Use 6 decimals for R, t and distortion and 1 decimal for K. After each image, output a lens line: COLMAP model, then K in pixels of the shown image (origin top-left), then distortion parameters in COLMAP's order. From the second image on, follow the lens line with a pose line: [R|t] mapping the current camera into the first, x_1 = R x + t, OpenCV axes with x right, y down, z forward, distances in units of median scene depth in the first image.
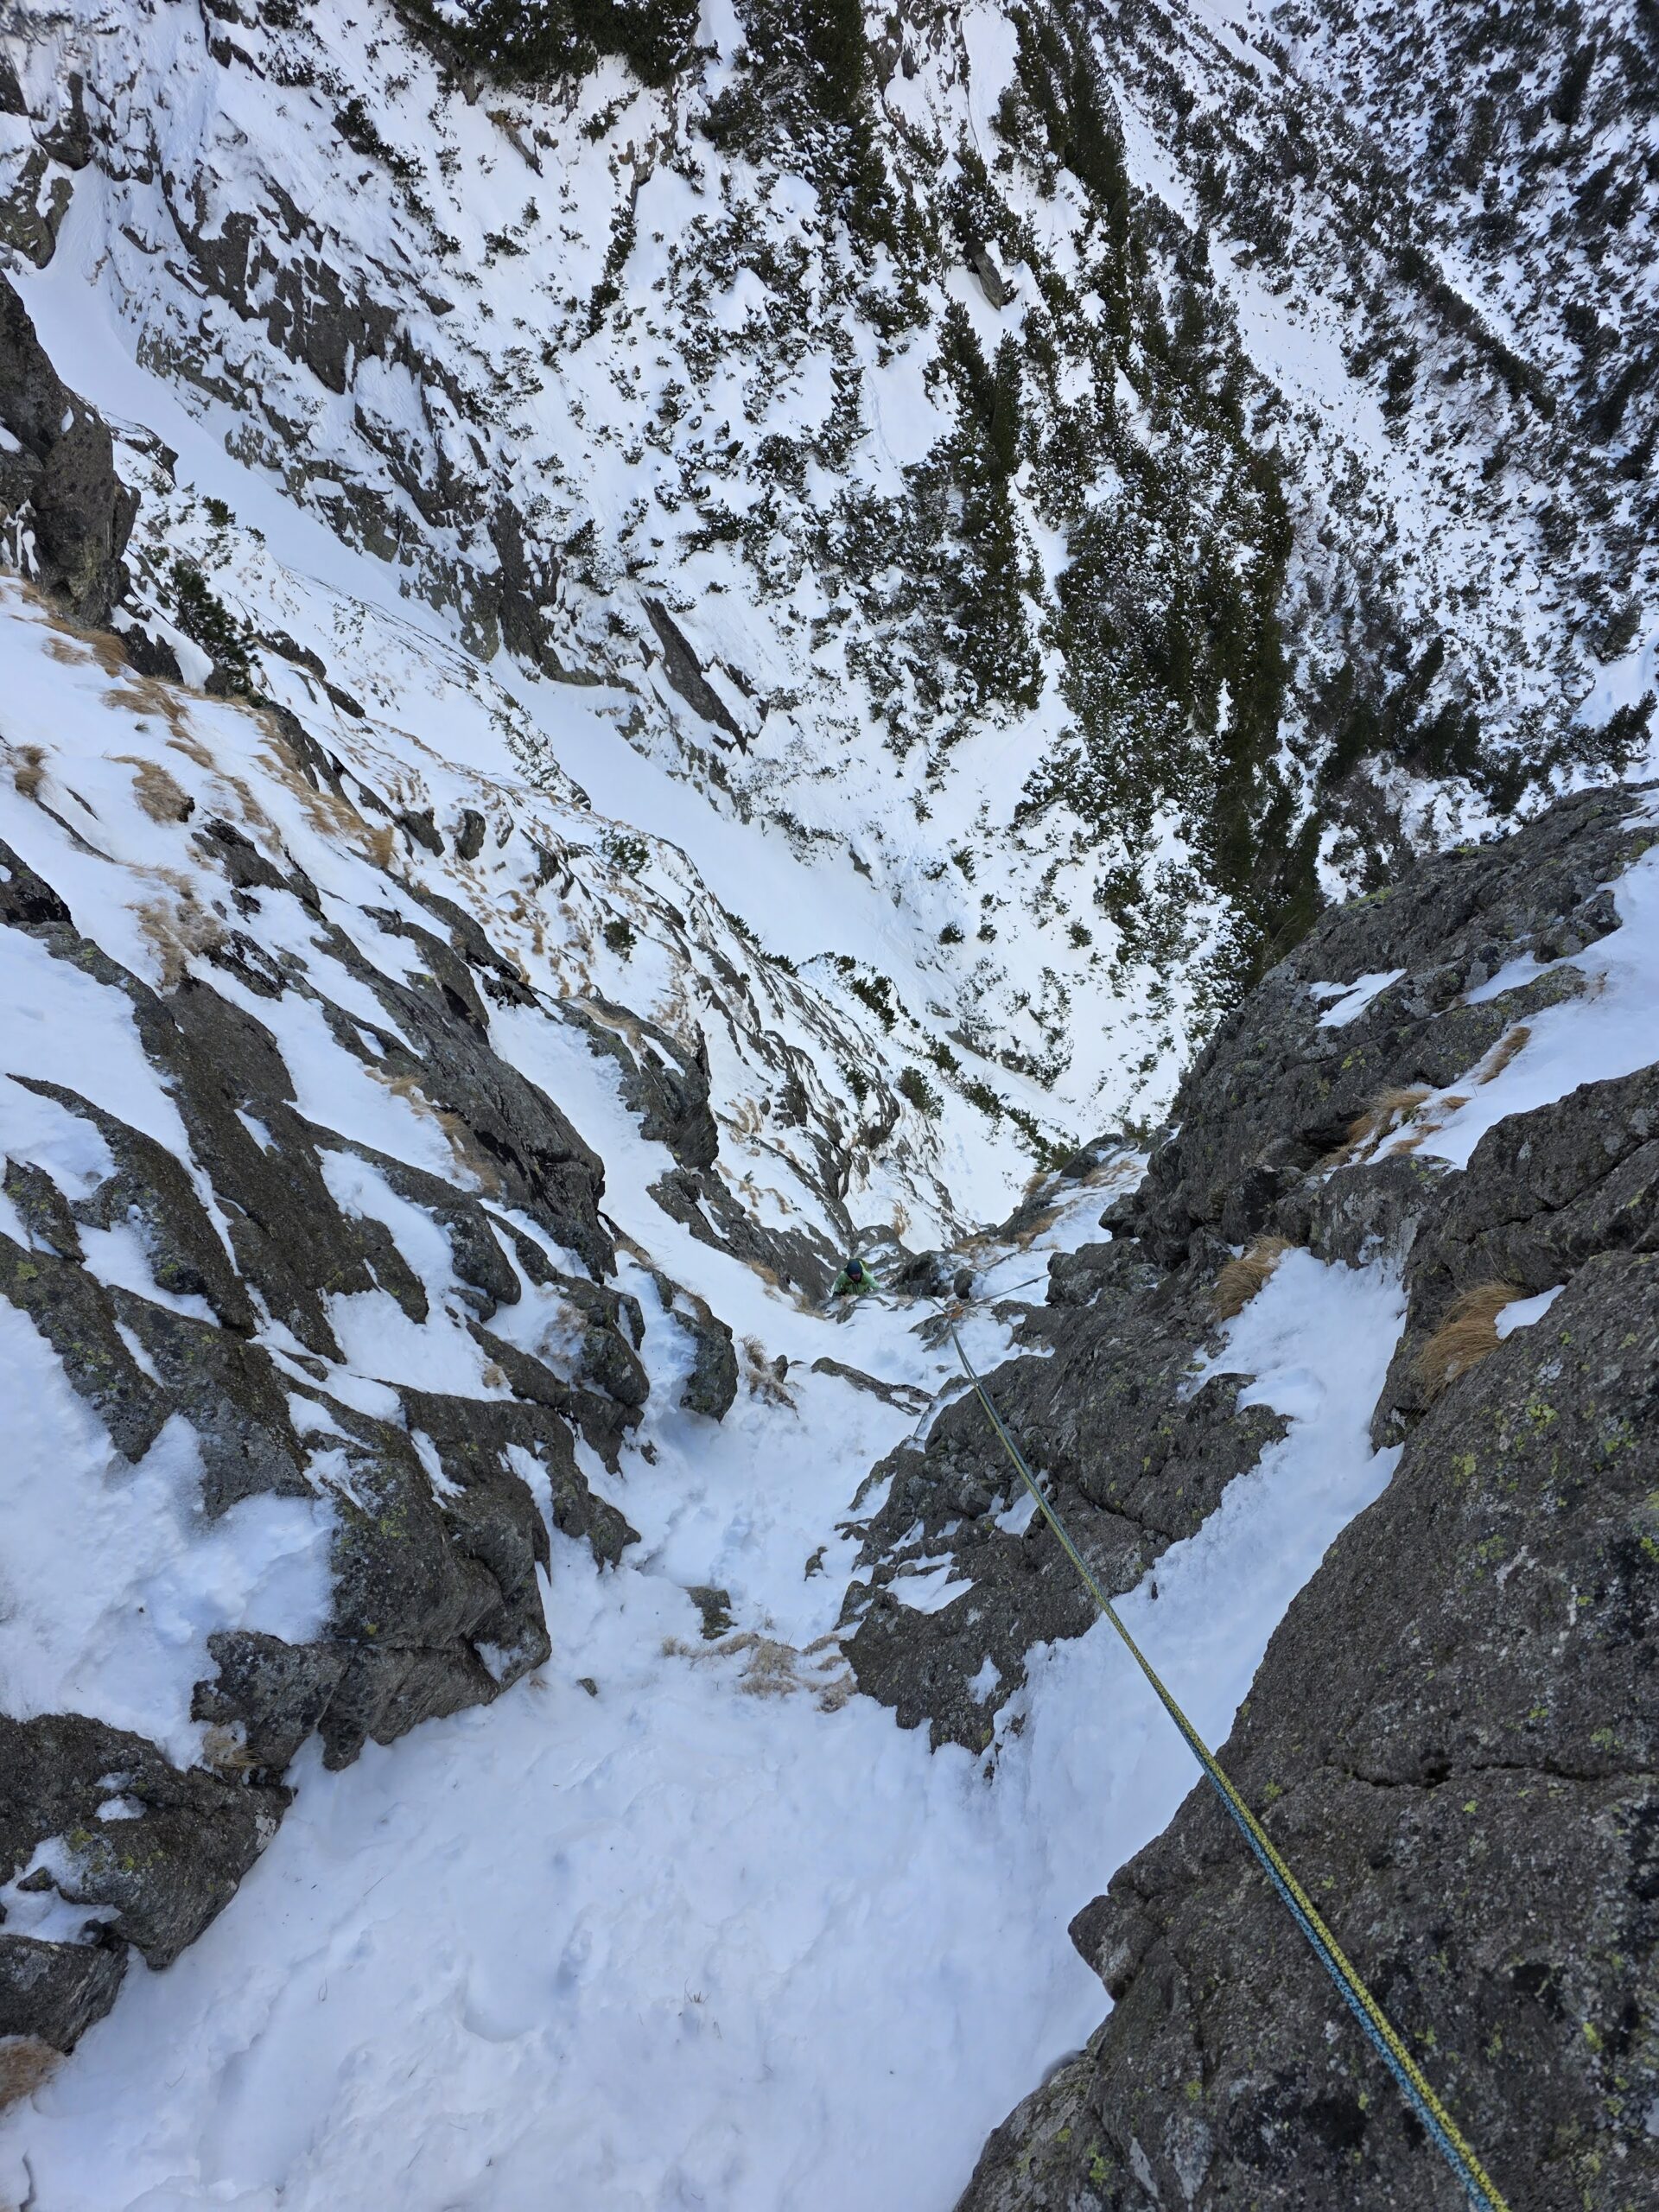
lens RADIAL K [[1649.8, 0, 850.8], [0, 1649.8, 1102.3], [0, 0, 1]] dist [0.082439, -0.103157]
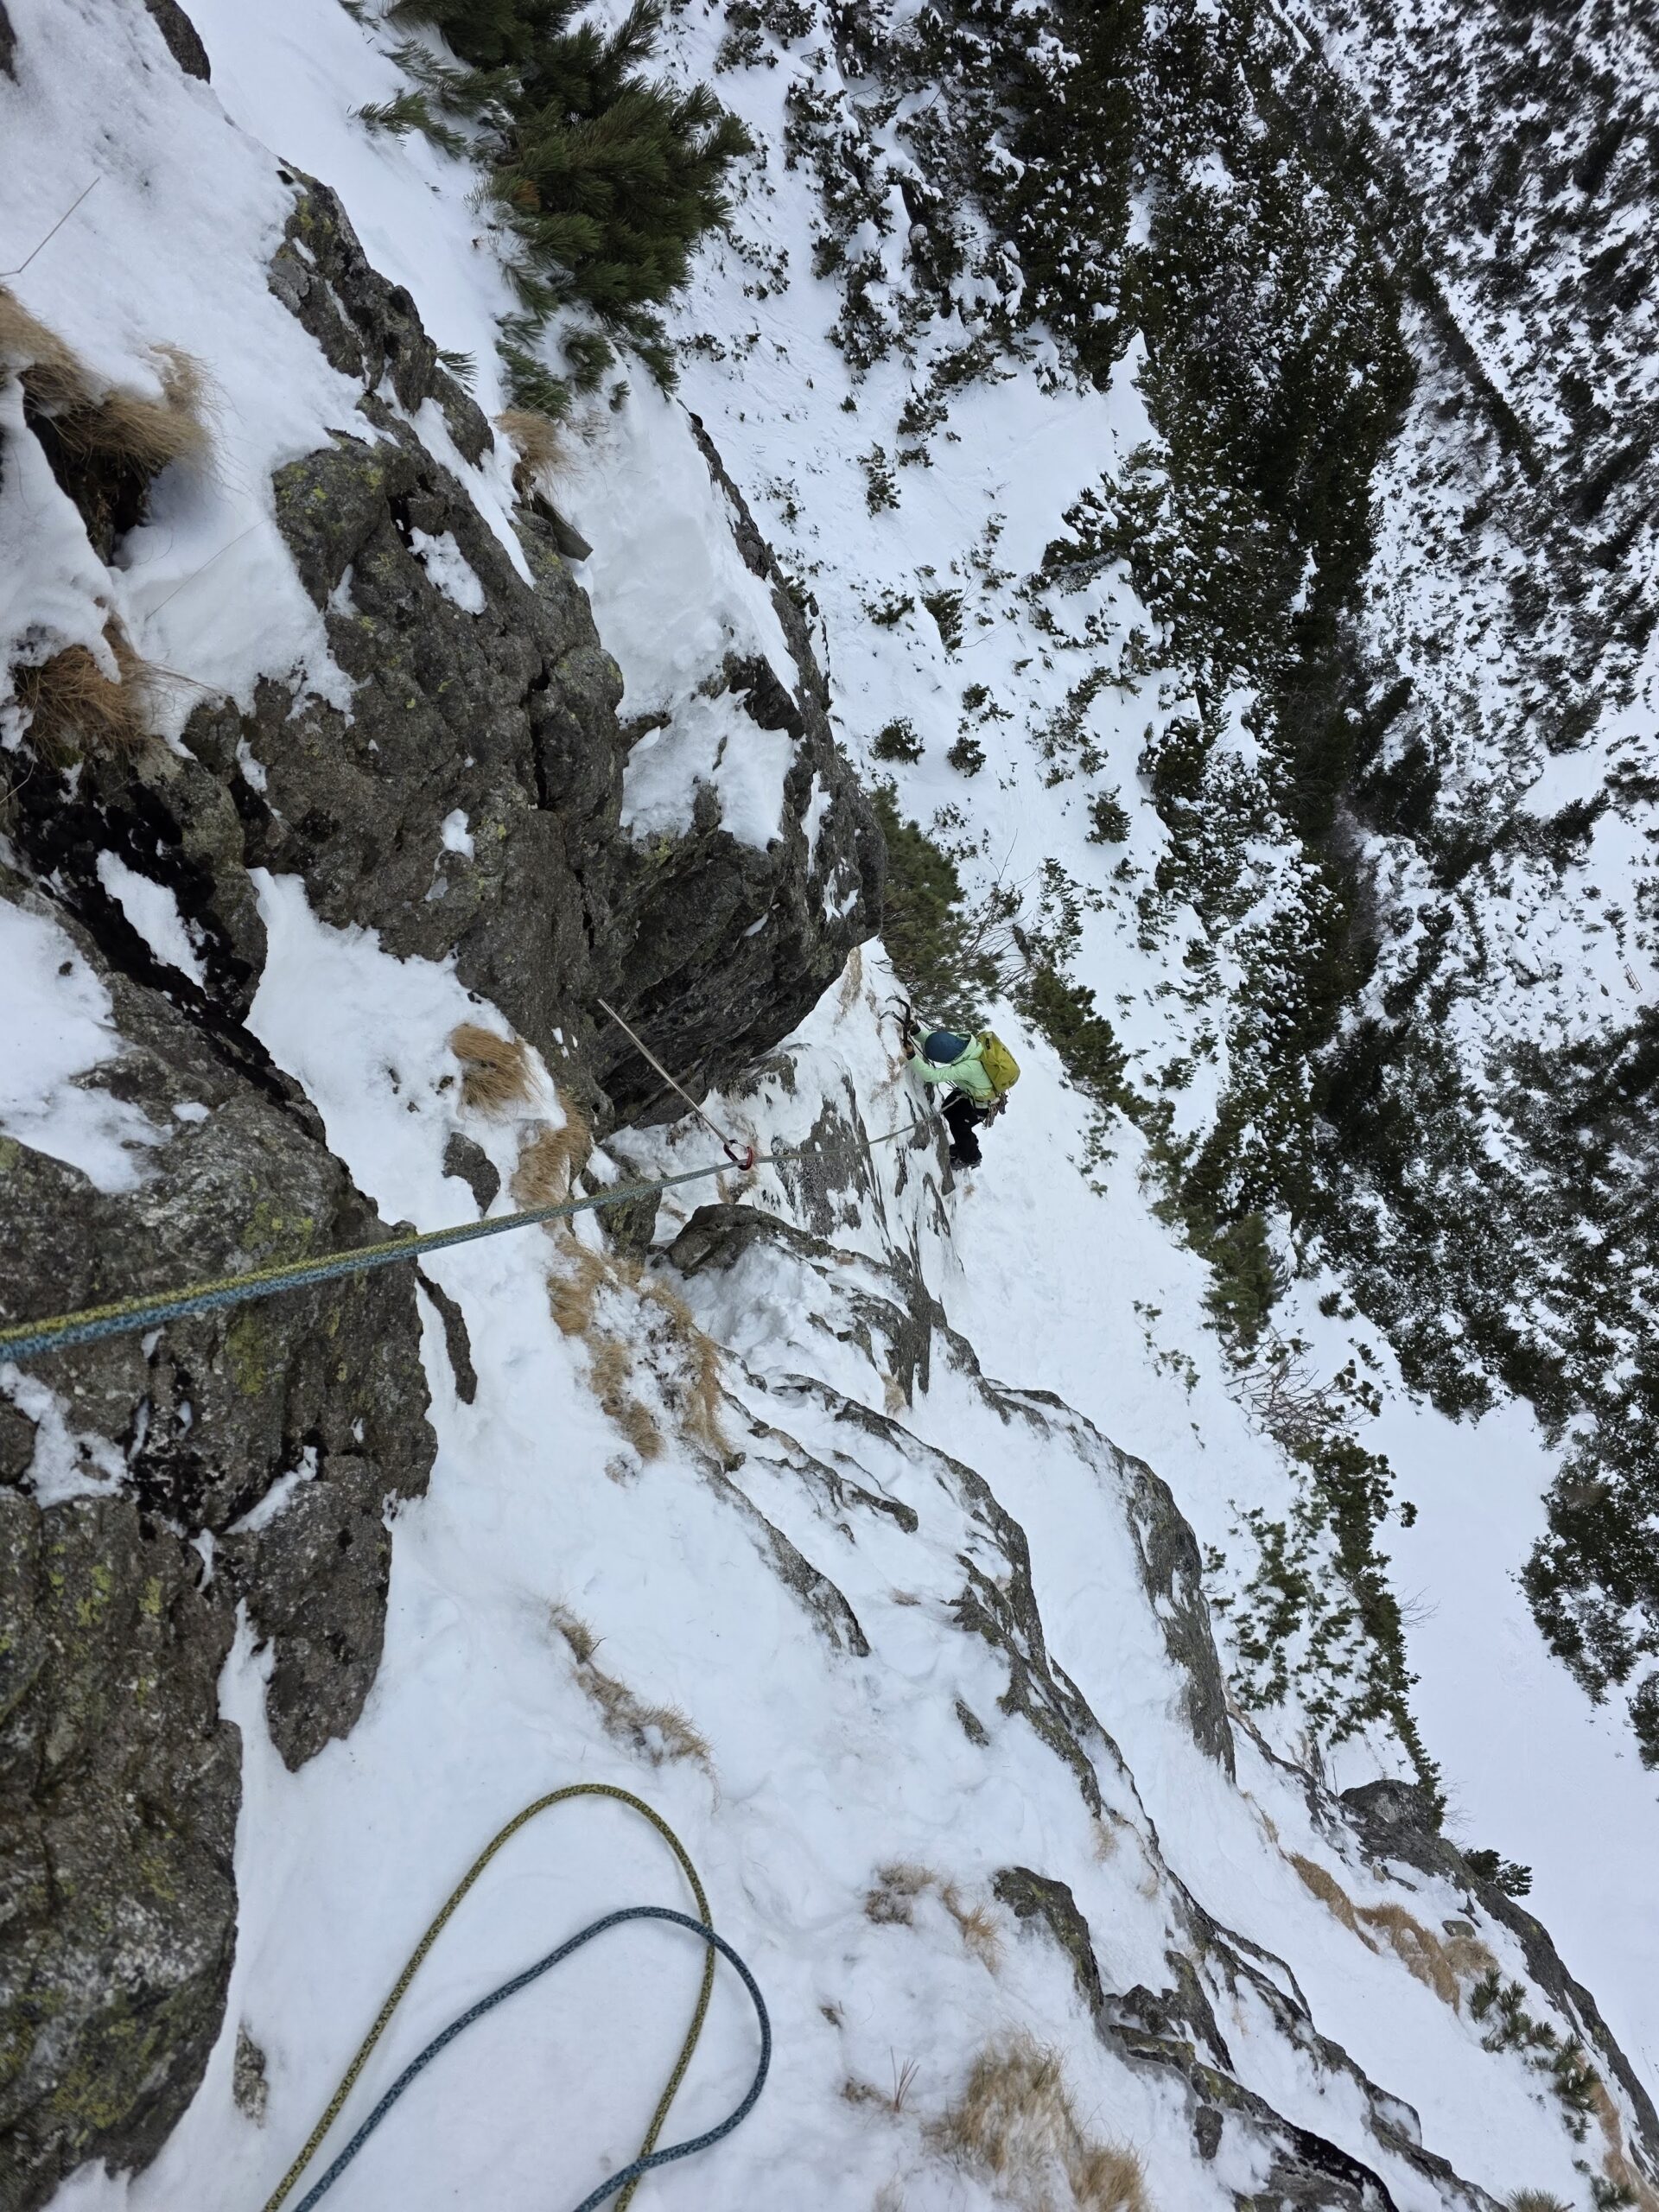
lens RADIAL K [[1649.8, 0, 841.6], [0, 1649.8, 1125.2], [0, 0, 1]] dist [0.082439, -0.103157]
pose [[0.979307, 0.169082, 0.111213, 0.002235], [-0.170050, 0.985435, -0.000794, 0.004435], [-0.109727, -0.018134, 0.993796, 0.141854]]
